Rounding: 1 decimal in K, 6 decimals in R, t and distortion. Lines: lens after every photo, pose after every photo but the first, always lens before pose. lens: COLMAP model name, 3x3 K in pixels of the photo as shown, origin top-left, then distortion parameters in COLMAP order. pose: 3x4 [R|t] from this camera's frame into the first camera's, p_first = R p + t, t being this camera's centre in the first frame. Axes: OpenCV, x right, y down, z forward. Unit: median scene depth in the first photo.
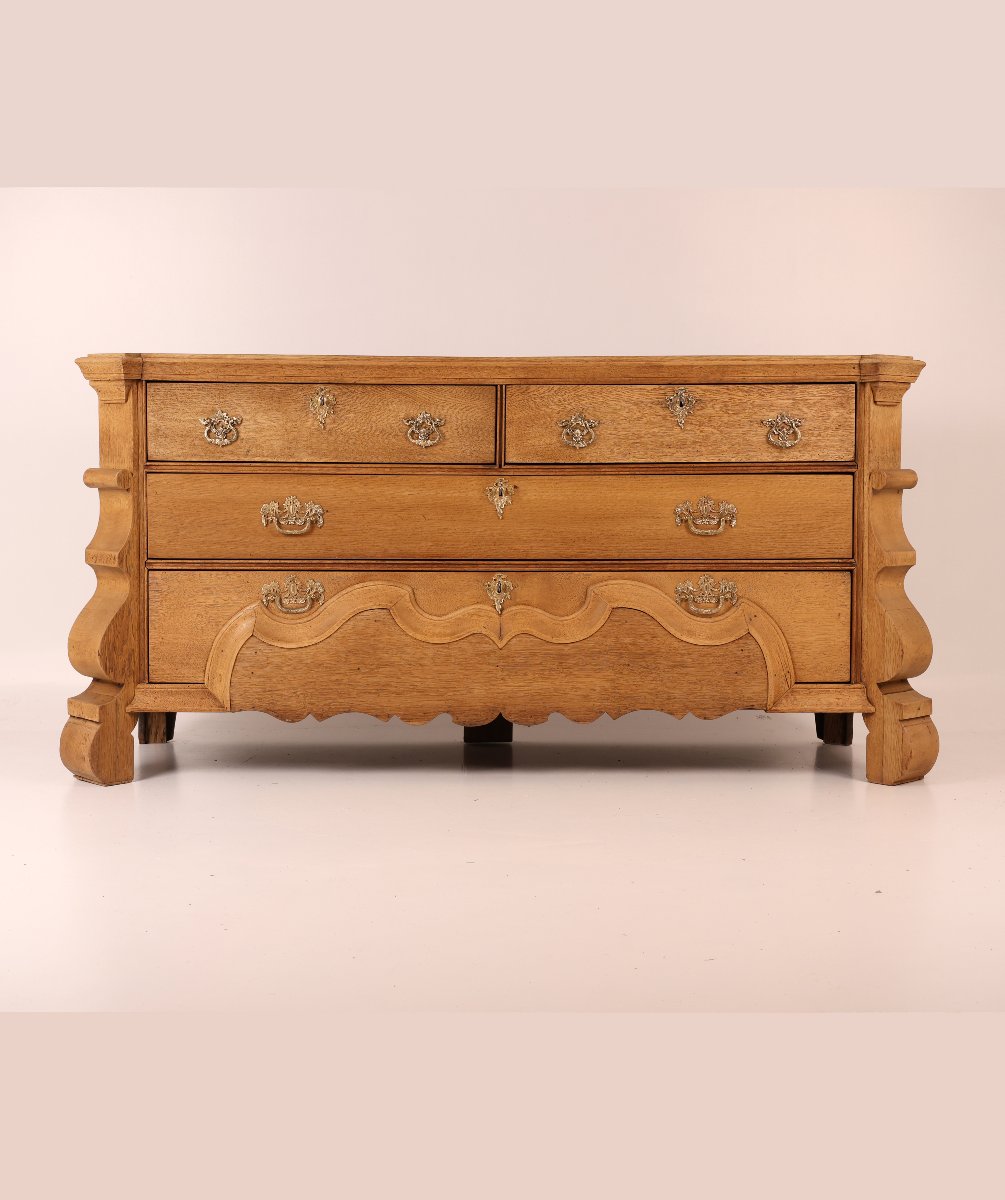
lens RADIAL K [[1828.3, 0, 502.5], [0, 1828.3, 600.0], [0, 0, 1]] dist [0.043974, 0.033584]
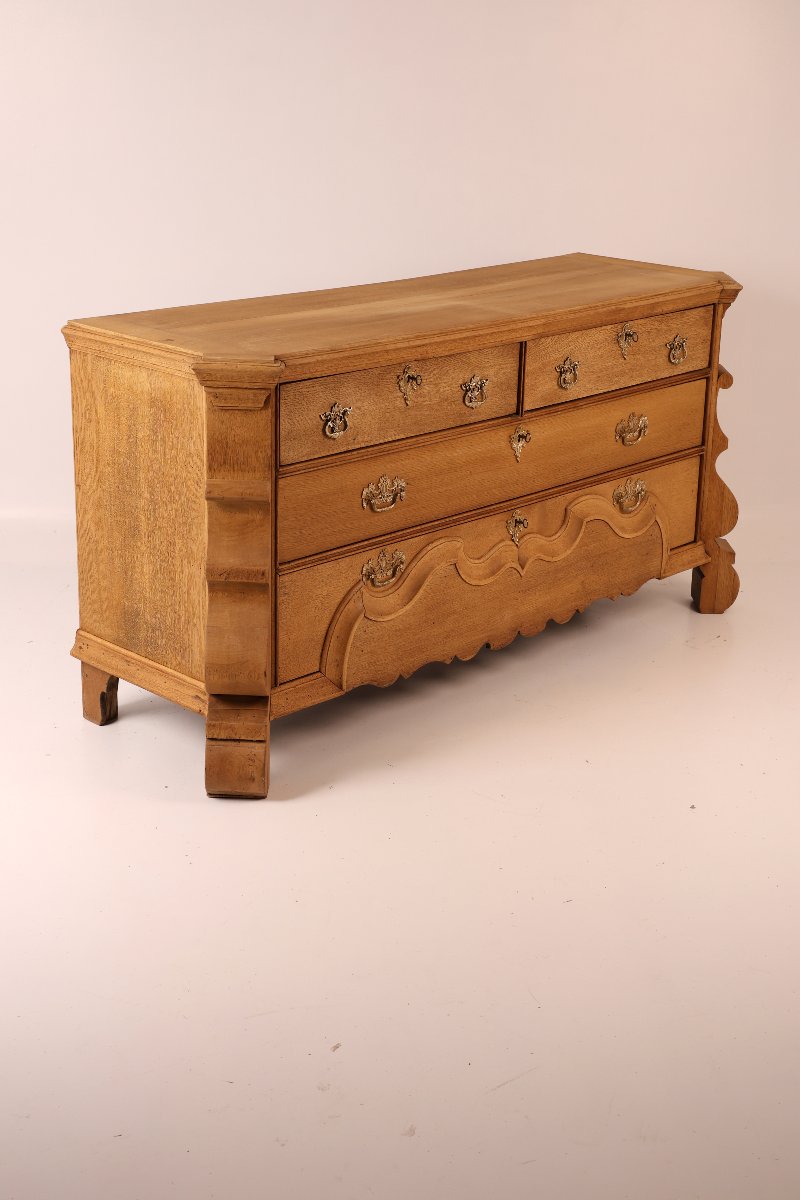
lens RADIAL K [[1705.0, 0, 400.0], [0, 1705.0, 600.0], [0, 0, 1]] dist [-0.017713, -0.026475]
pose [[0.708780, -0.221860, 0.669634, -0.751498], [0.032114, 0.958420, 0.283548, -0.256444], [-0.704698, -0.179468, 0.686434, 0.337100]]
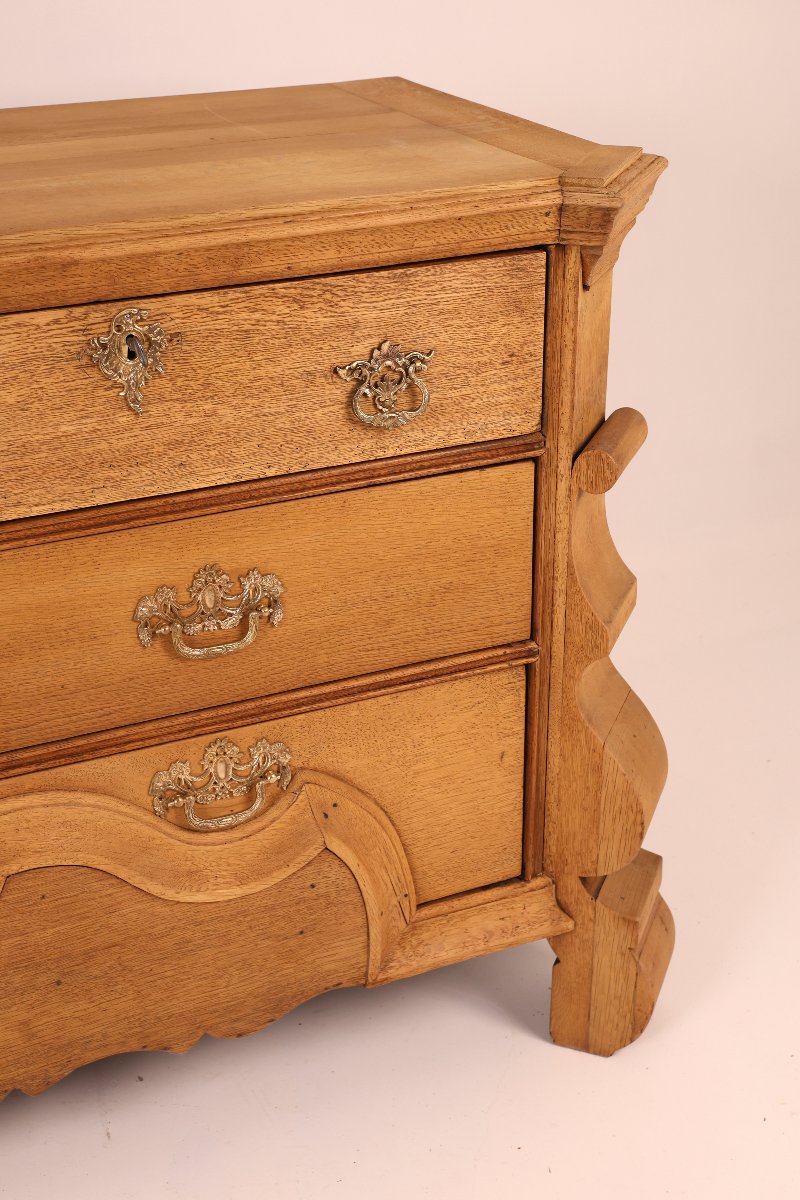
lens RADIAL K [[1734.2, 0, 400.0], [0, 1734.2, 600.0], [0, 0, 1]] dist [0.020778, -0.004934]
pose [[0.911941, -0.173962, 0.371620, 0.008503], [0.029925, 0.931464, 0.362601, -0.185148], [-0.409229, -0.319550, 0.854646, 0.662098]]
